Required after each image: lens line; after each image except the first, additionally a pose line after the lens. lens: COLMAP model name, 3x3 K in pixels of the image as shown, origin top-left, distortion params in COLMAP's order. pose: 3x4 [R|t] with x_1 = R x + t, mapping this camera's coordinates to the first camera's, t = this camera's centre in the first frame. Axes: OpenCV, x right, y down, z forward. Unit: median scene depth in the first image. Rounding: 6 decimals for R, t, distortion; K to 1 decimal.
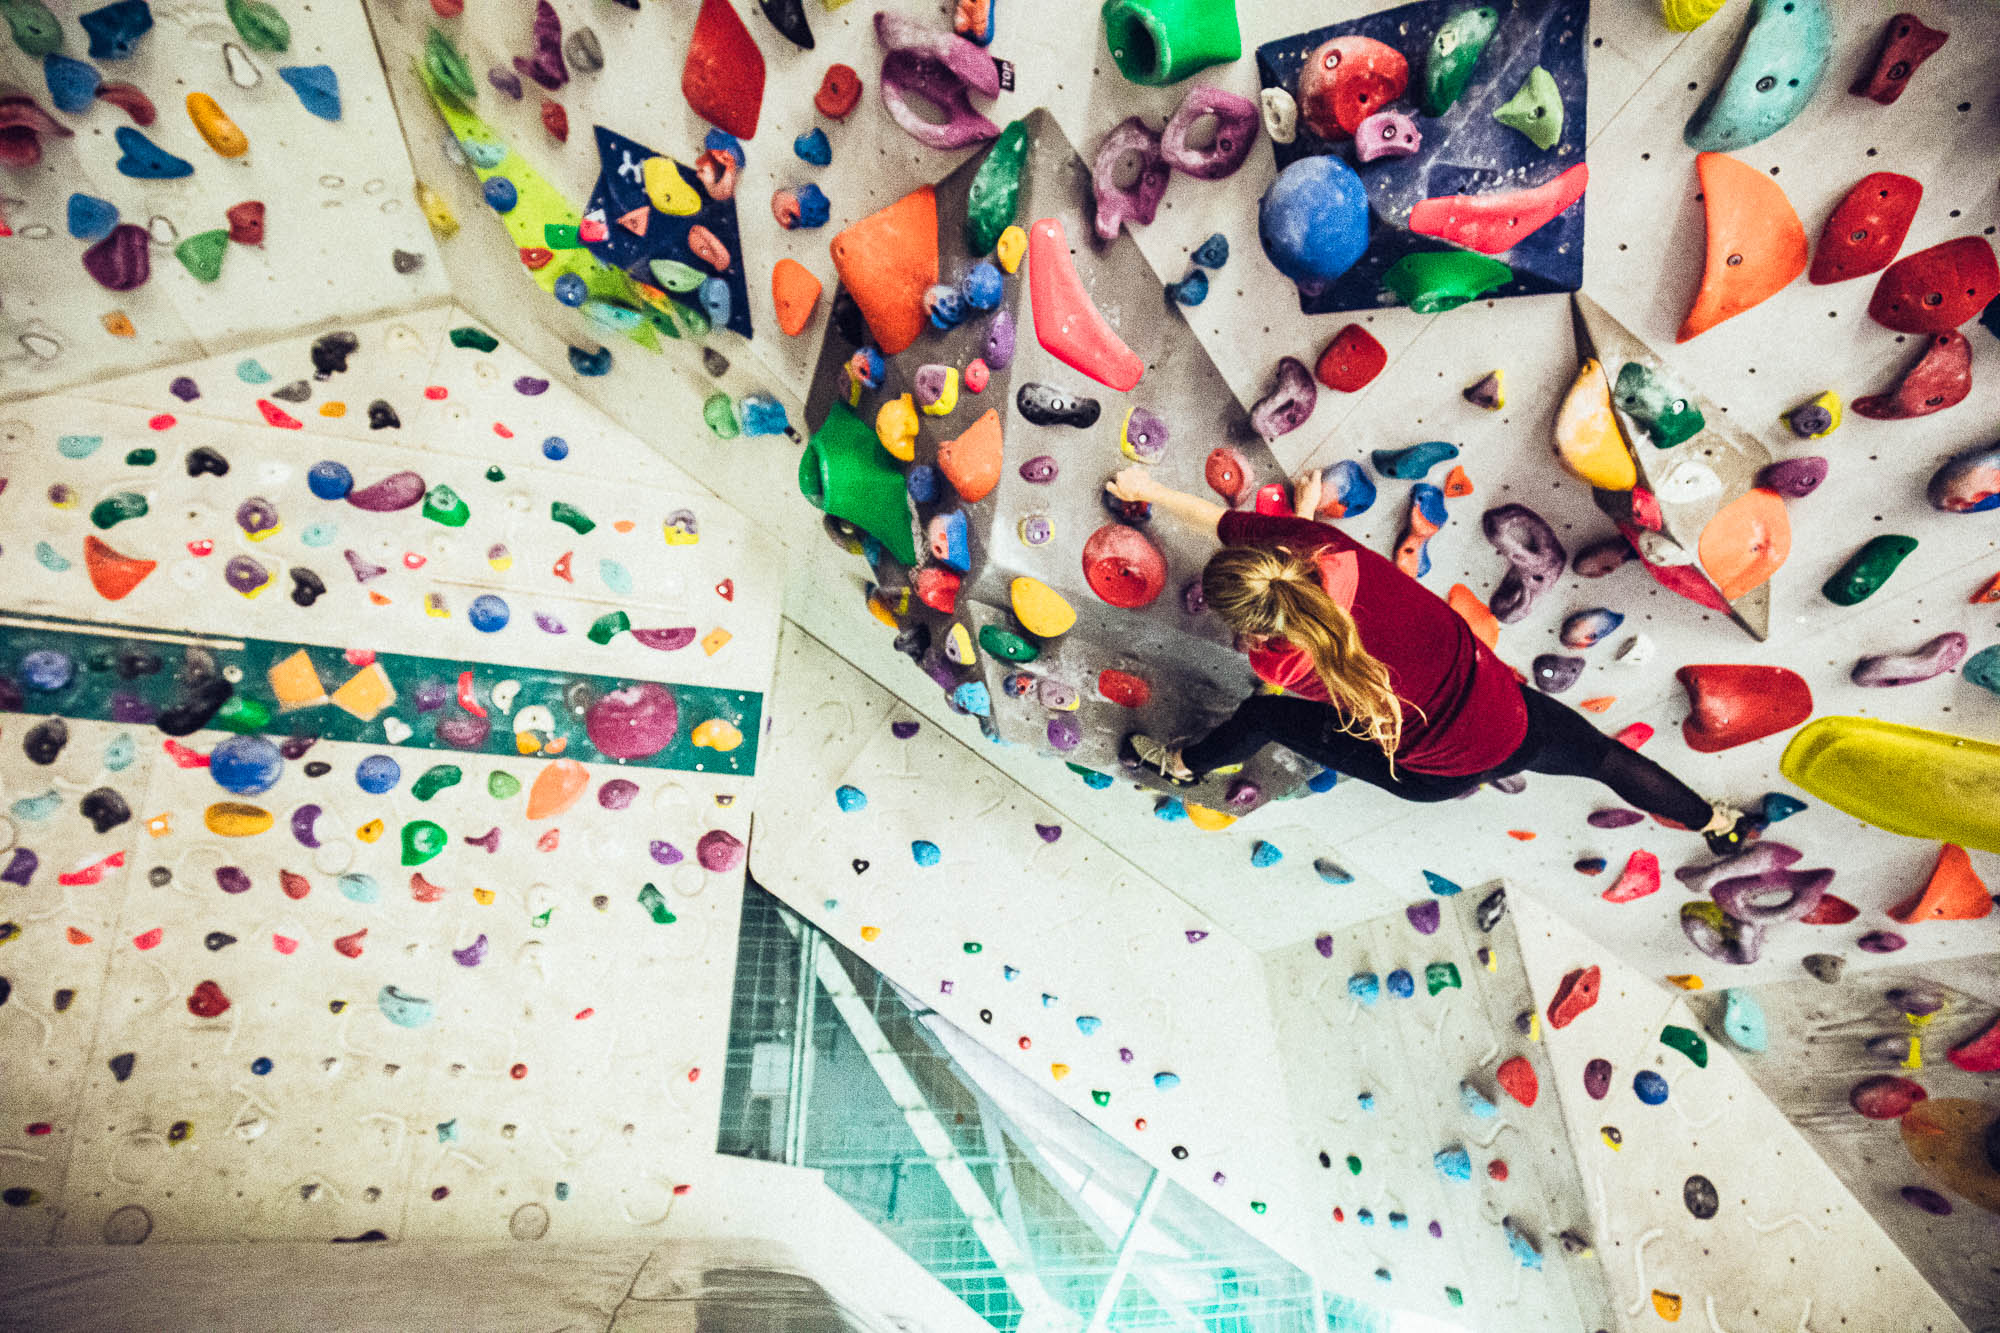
lens RADIAL K [[921.8, 0, 1005.9], [0, 921.8, 675.3], [0, 0, 1]] dist [-0.032469, 0.003213]
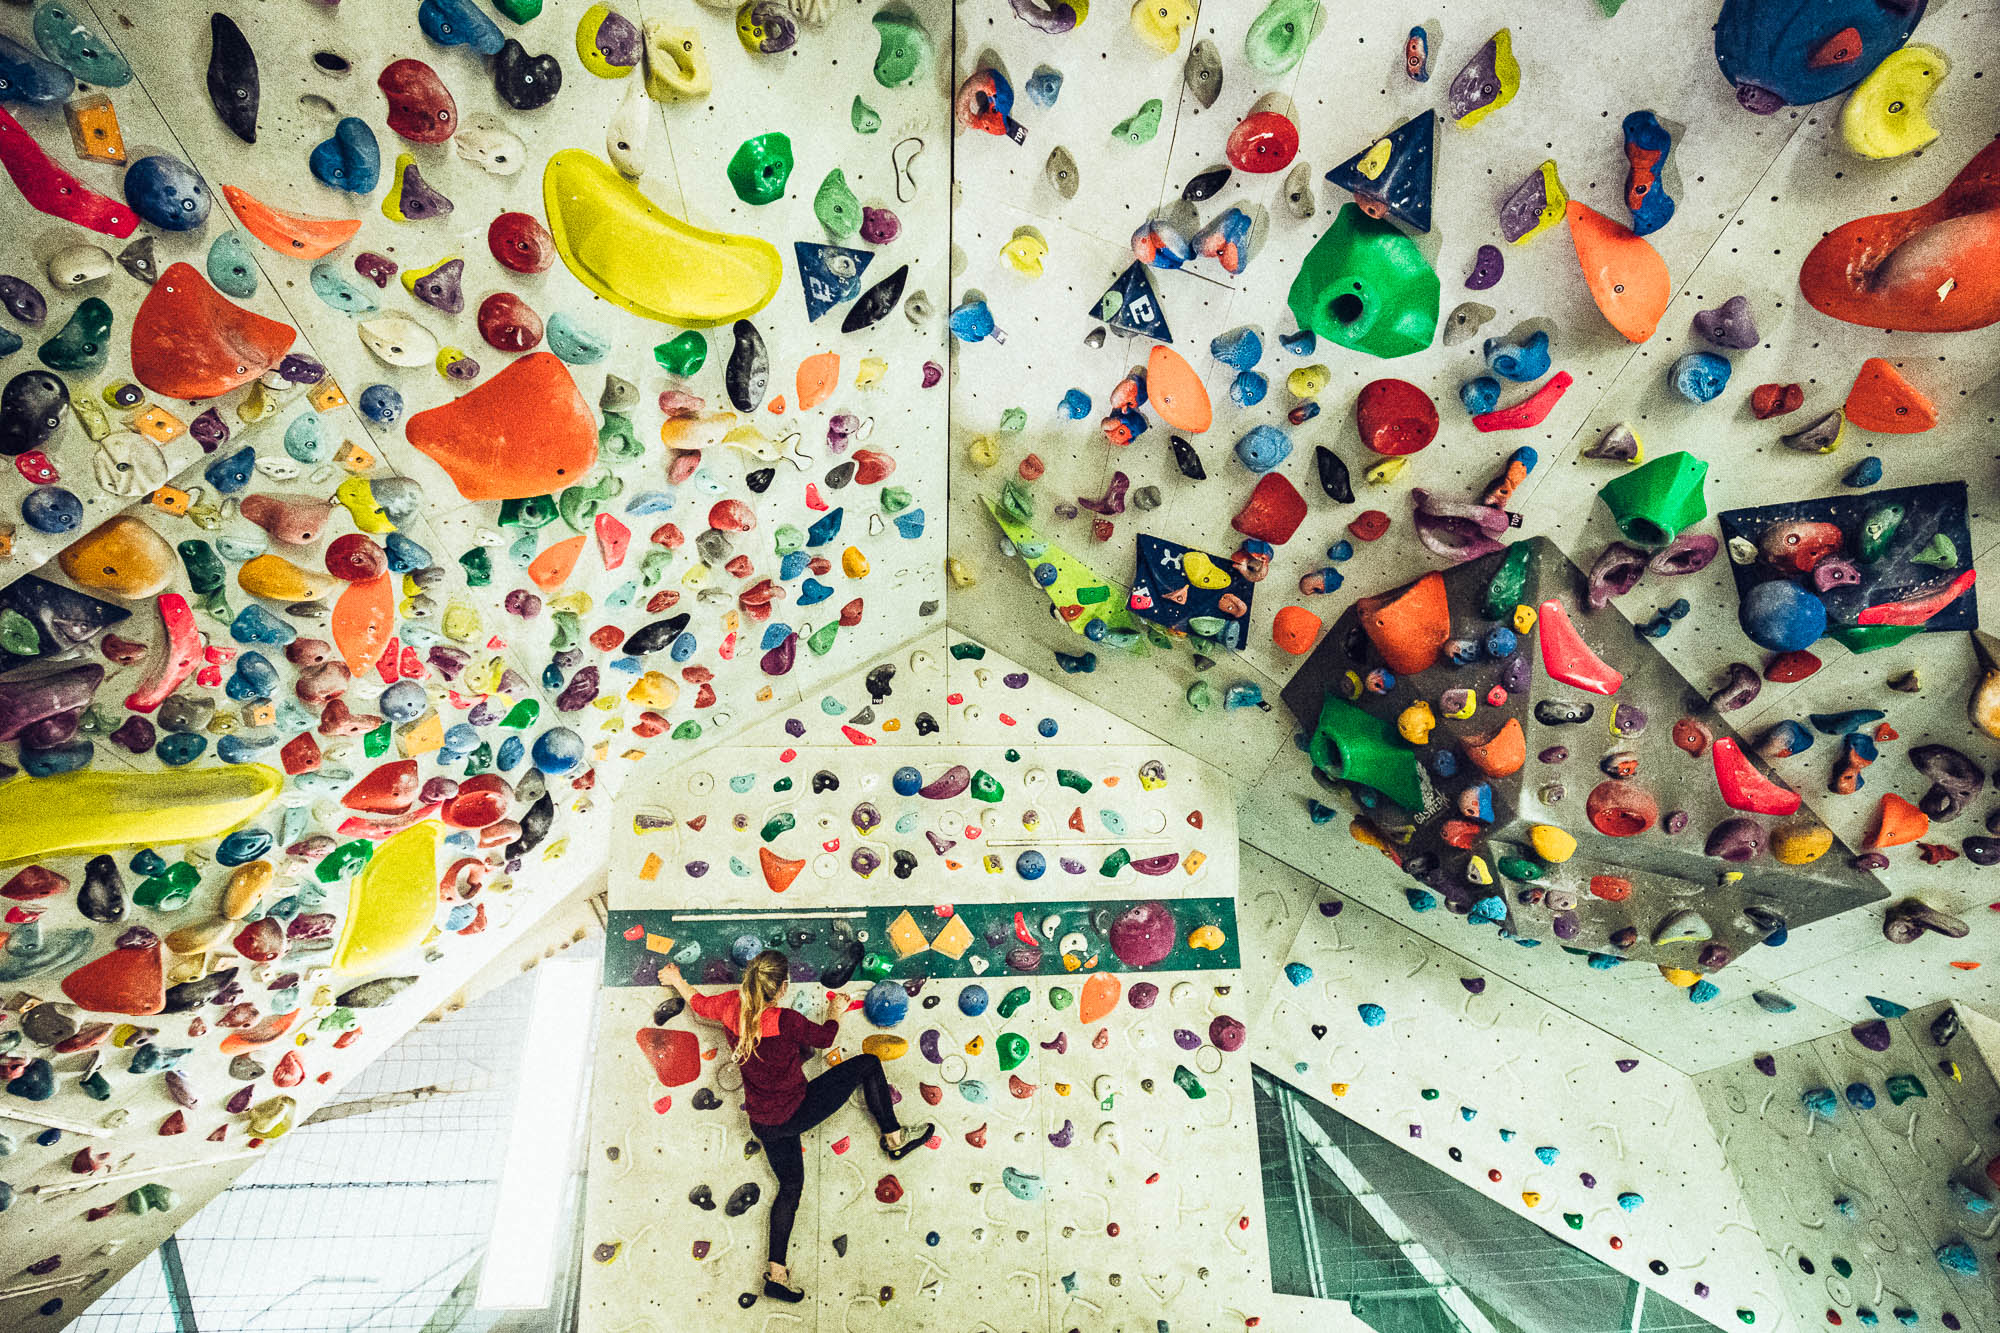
lens RADIAL K [[970.3, 0, 999.5], [0, 970.3, 666.9], [0, 0, 1]] dist [-0.038813, 0.007267]
pose [[0.975485, -0.147586, -0.163240, -0.397742], [0.127506, 0.983628, -0.127353, -0.205110], [0.179362, 0.103417, 0.978332, -0.458786]]
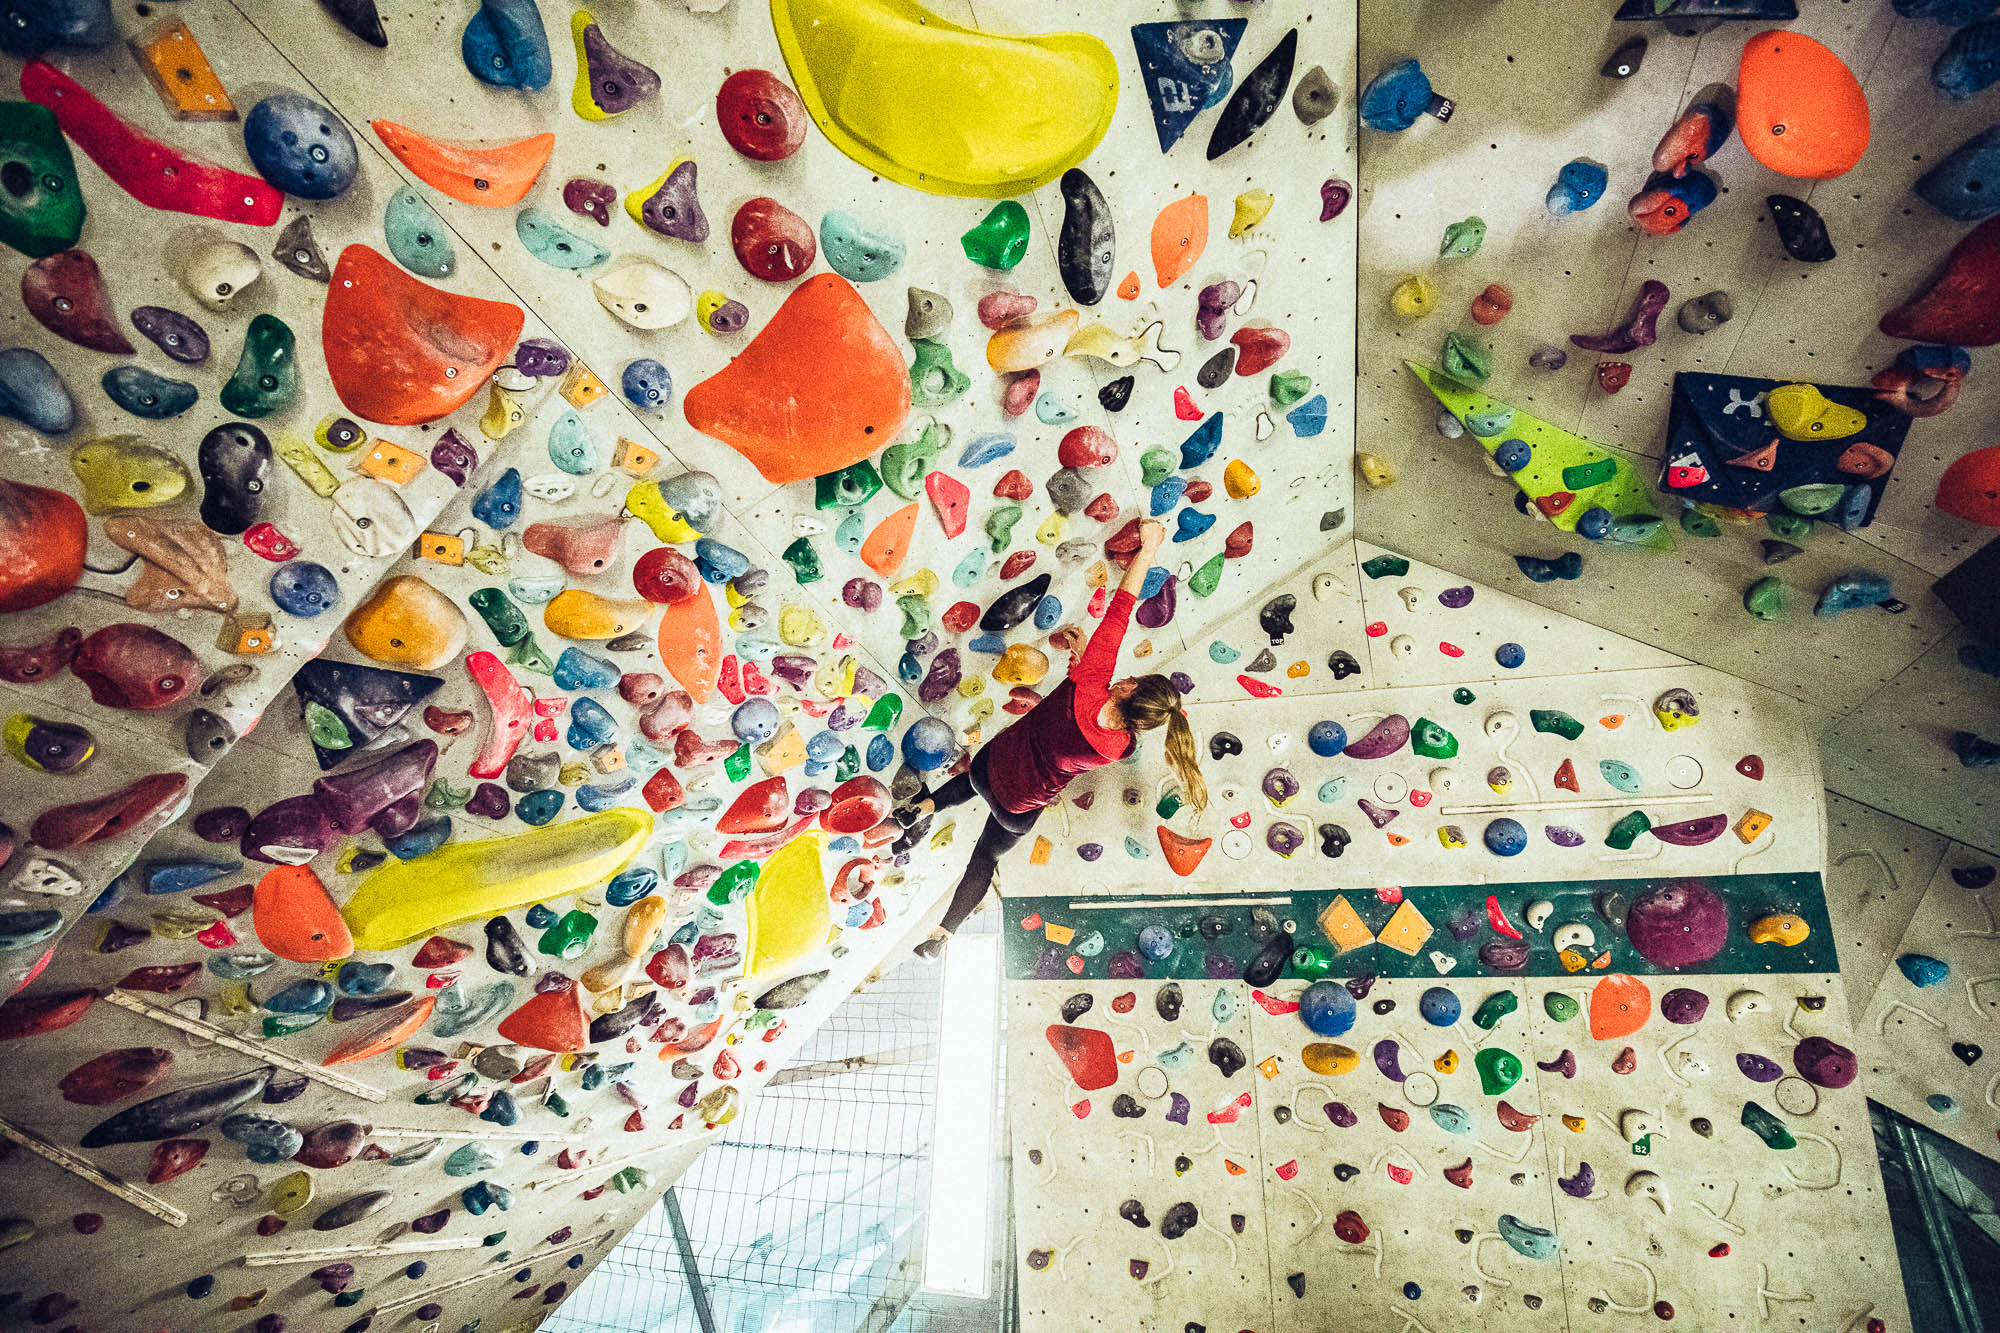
lens RADIAL K [[912.1, 0, 1002.1], [0, 912.1, 670.9], [0, 0, 1]] dist [-0.039472, 0.007671]
pose [[0.828847, -0.205131, -0.520513, -0.547985], [0.193239, 0.978067, -0.077744, -0.323607], [0.525044, -0.036146, 0.850307, -0.155707]]
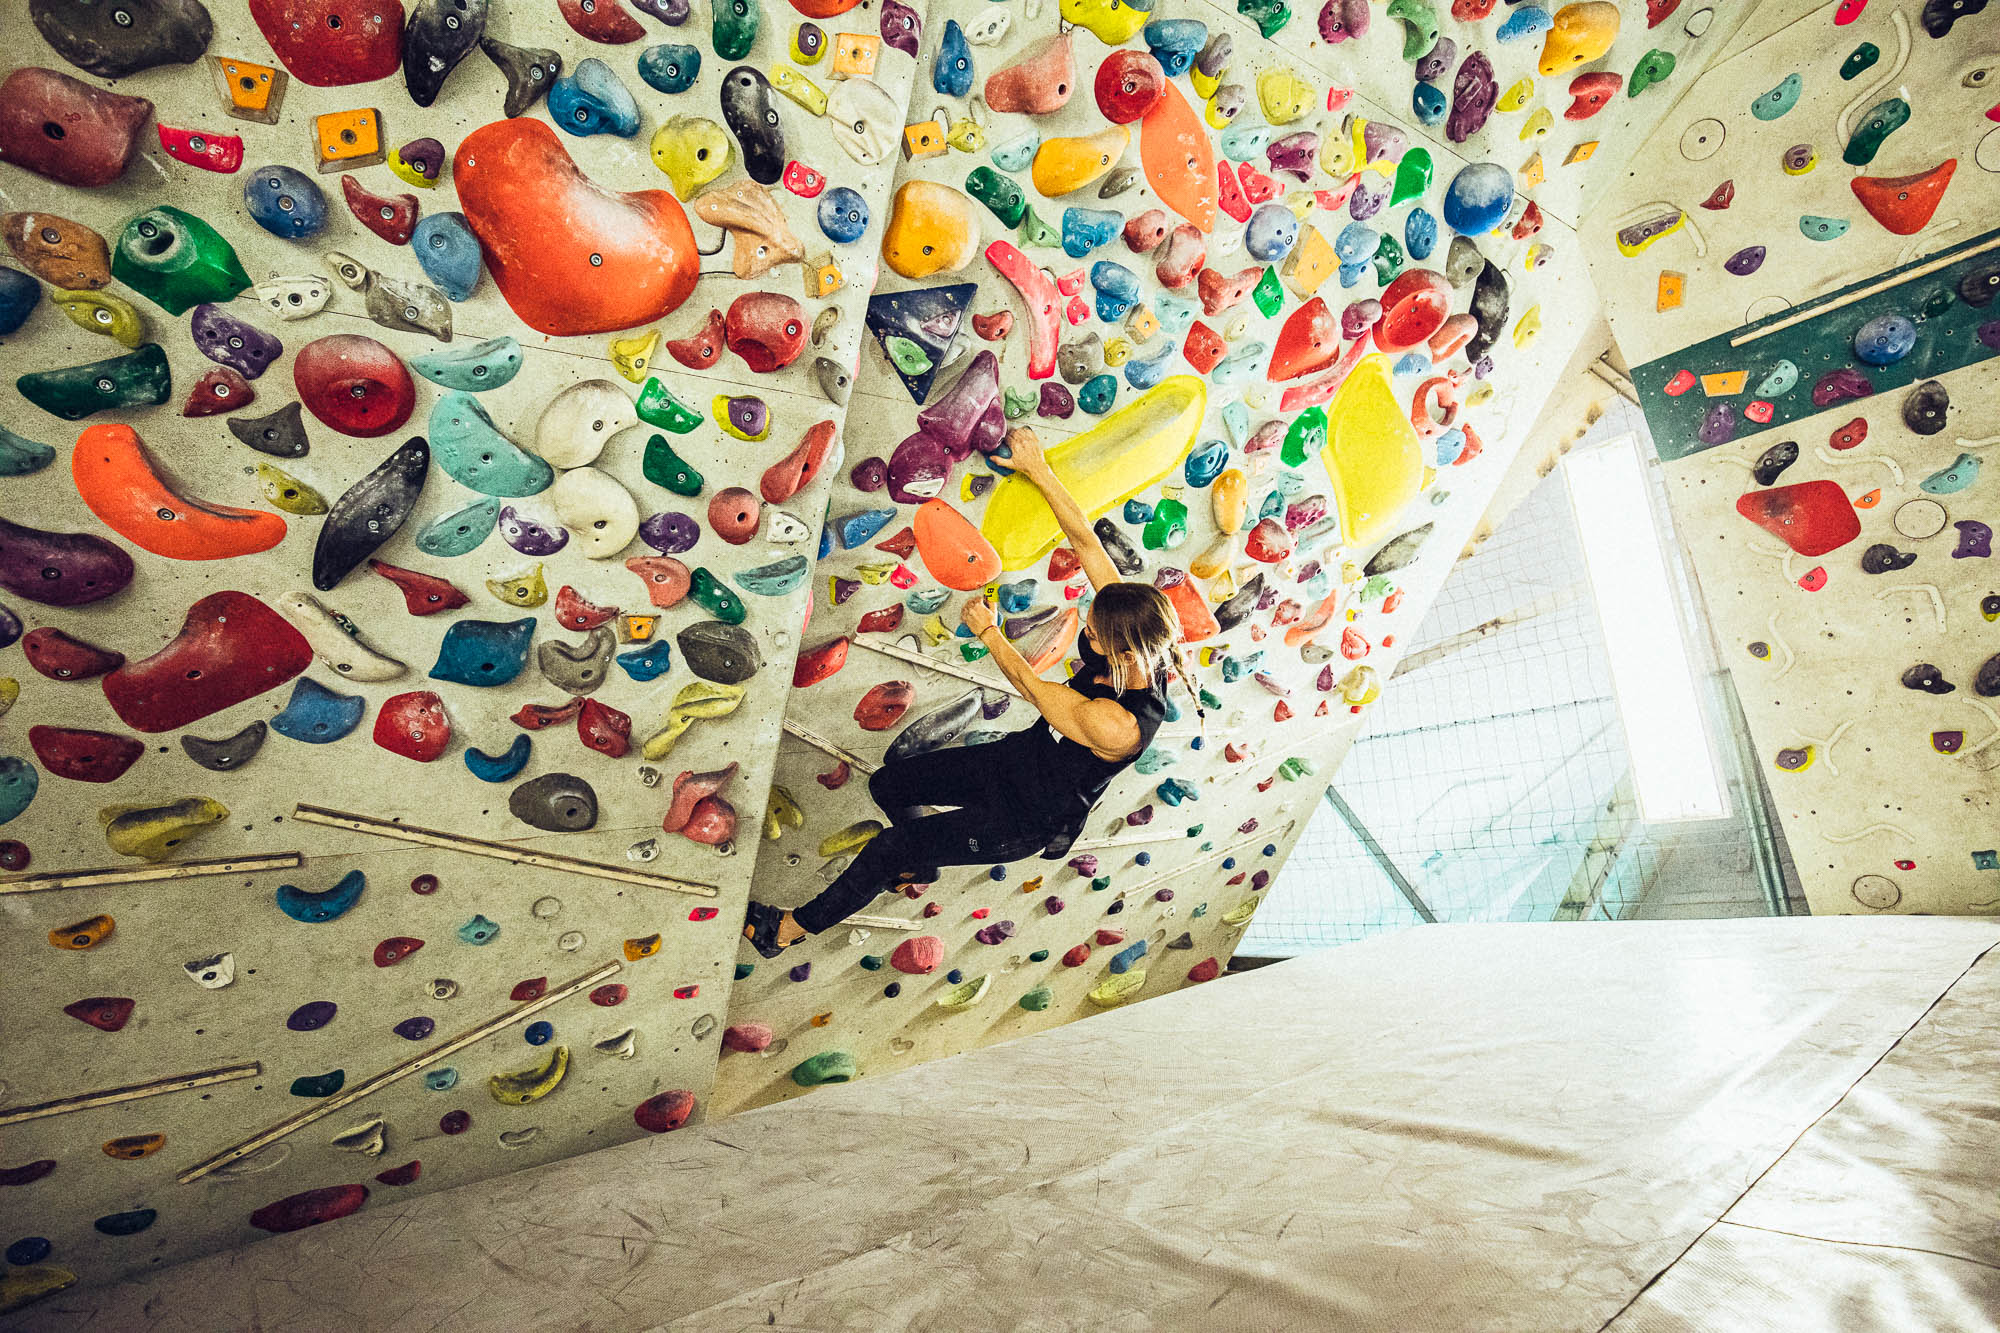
lens RADIAL K [[1002.1, 0, 1004.2], [0, 1002.1, 667.8], [0, 0, 1]] dist [-0.031547, 0.007117]
pose [[0.371515, -0.184324, -0.909946, -0.597094], [0.506807, 0.861450, 0.032420, -0.206637], [0.777897, -0.473211, 0.413458, -0.244226]]
